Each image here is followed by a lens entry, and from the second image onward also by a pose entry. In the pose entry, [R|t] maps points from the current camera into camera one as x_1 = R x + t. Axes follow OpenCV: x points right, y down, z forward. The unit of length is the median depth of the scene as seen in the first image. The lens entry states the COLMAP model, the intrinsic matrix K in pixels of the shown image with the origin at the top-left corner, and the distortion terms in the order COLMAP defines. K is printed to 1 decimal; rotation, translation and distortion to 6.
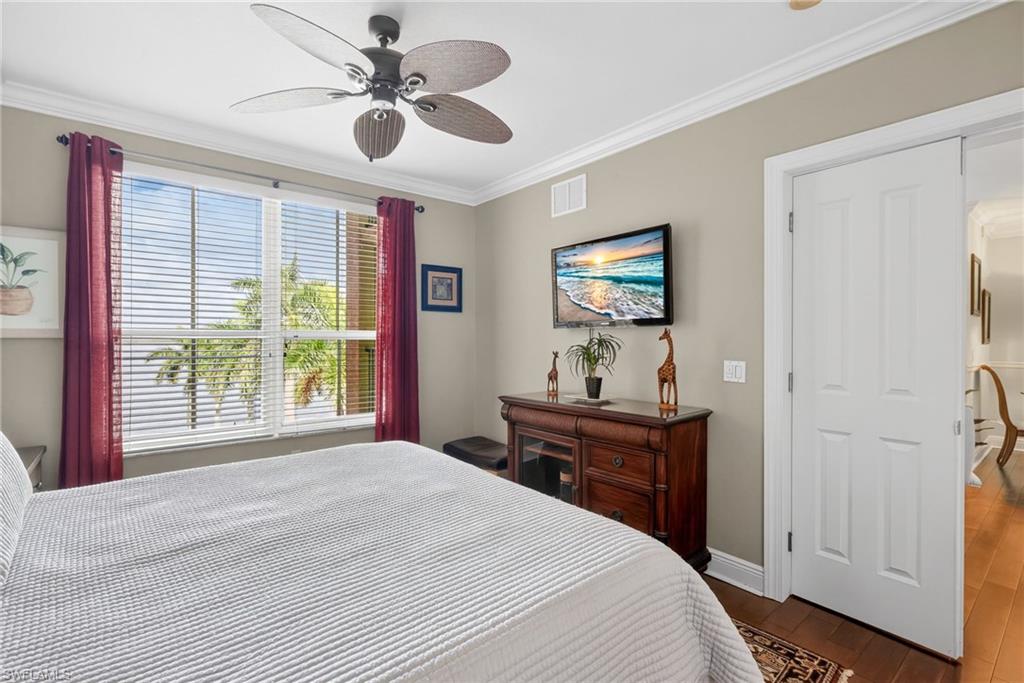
lens RADIAL K [[474.4, 0, 510.2], [0, 474.4, 340.6], [0, 0, 1]] dist [0.004965, -0.000051]
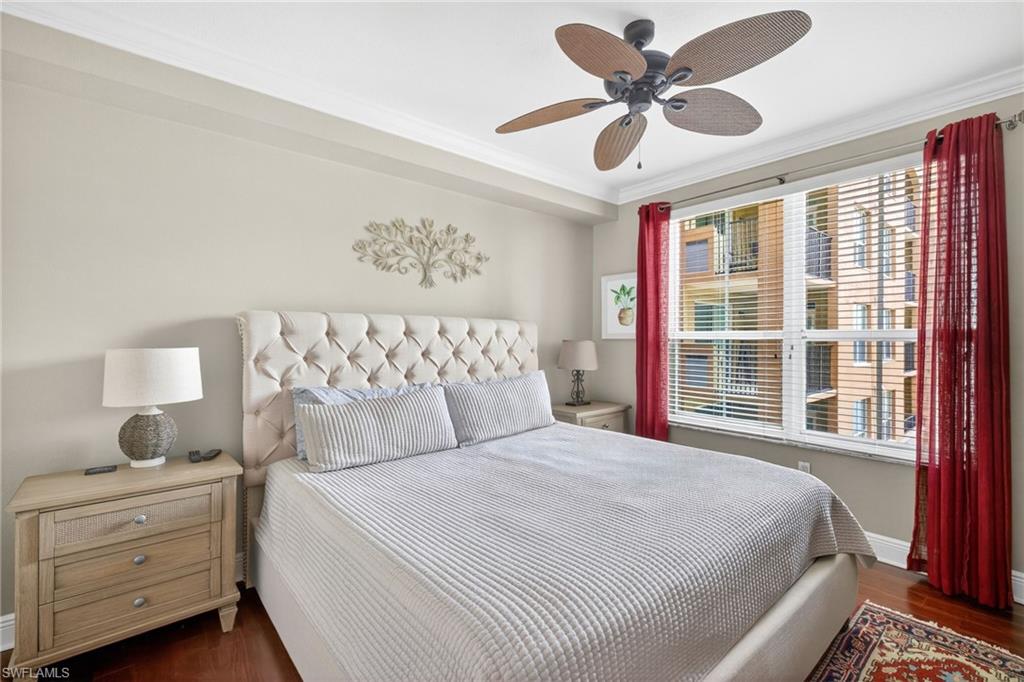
lens RADIAL K [[451.3, 0, 511.7], [0, 451.3, 338.0], [0, 0, 1]] dist [0.005702, 0.000054]
pose [[0.020180, -0.003901, -0.999789, 0.494758], [-0.008607, 0.999955, -0.004076, 0.000891], [0.999759, 0.008687, 0.020146, 0.512686]]
